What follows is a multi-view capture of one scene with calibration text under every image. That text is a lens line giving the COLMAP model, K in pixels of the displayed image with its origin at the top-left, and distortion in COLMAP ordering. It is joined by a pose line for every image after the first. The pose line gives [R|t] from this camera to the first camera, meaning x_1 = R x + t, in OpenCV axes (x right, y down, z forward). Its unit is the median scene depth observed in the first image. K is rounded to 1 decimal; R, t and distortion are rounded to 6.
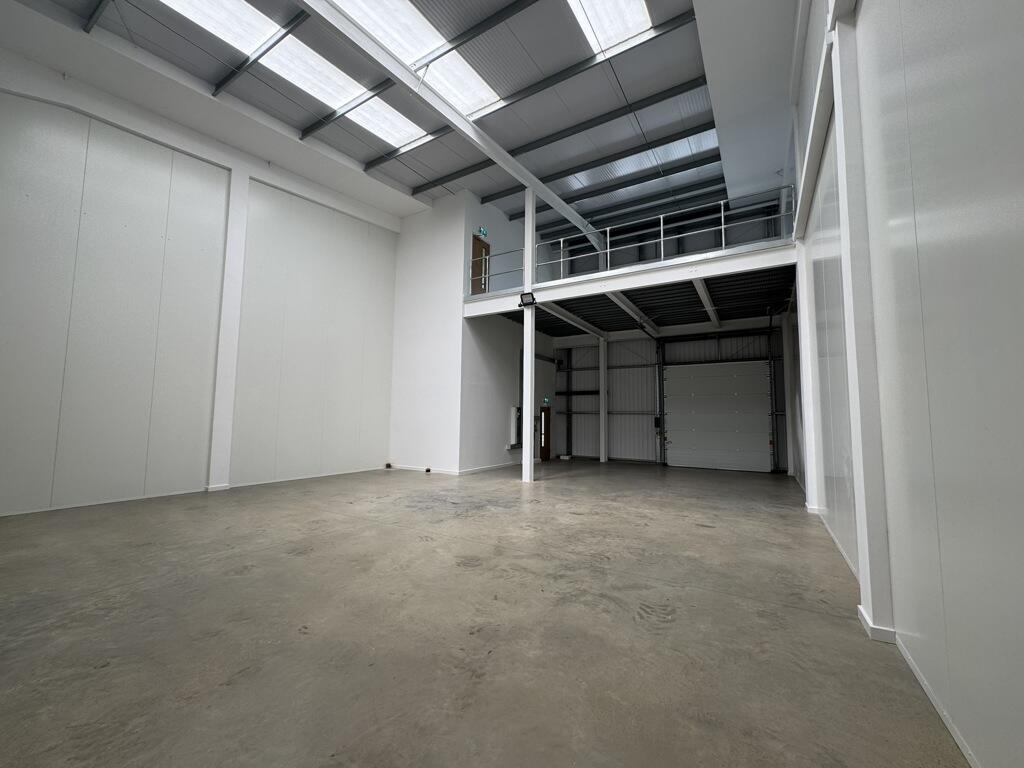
lens RADIAL K [[408.8, 0, 514.6], [0, 408.8, 379.5], [0, 0, 1]] dist [-0.005244, 0.000557]
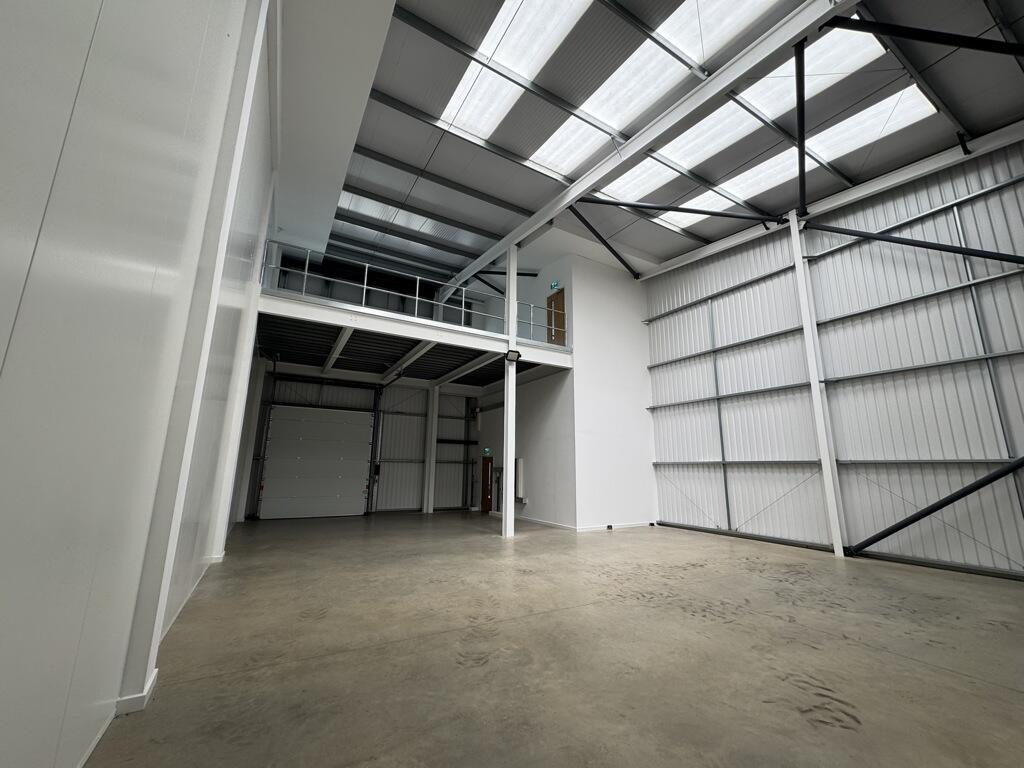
lens RADIAL K [[408.8, 0, 511.0], [0, 408.8, 384.4], [0, 0, 1]] dist [-0.005244, 0.000557]
pose [[0.476285, 0.179329, 0.860810, -0.496516], [-0.096634, 0.983727, -0.151469, 0.025513], [-0.873965, -0.011041, 0.485864, 0.307881]]
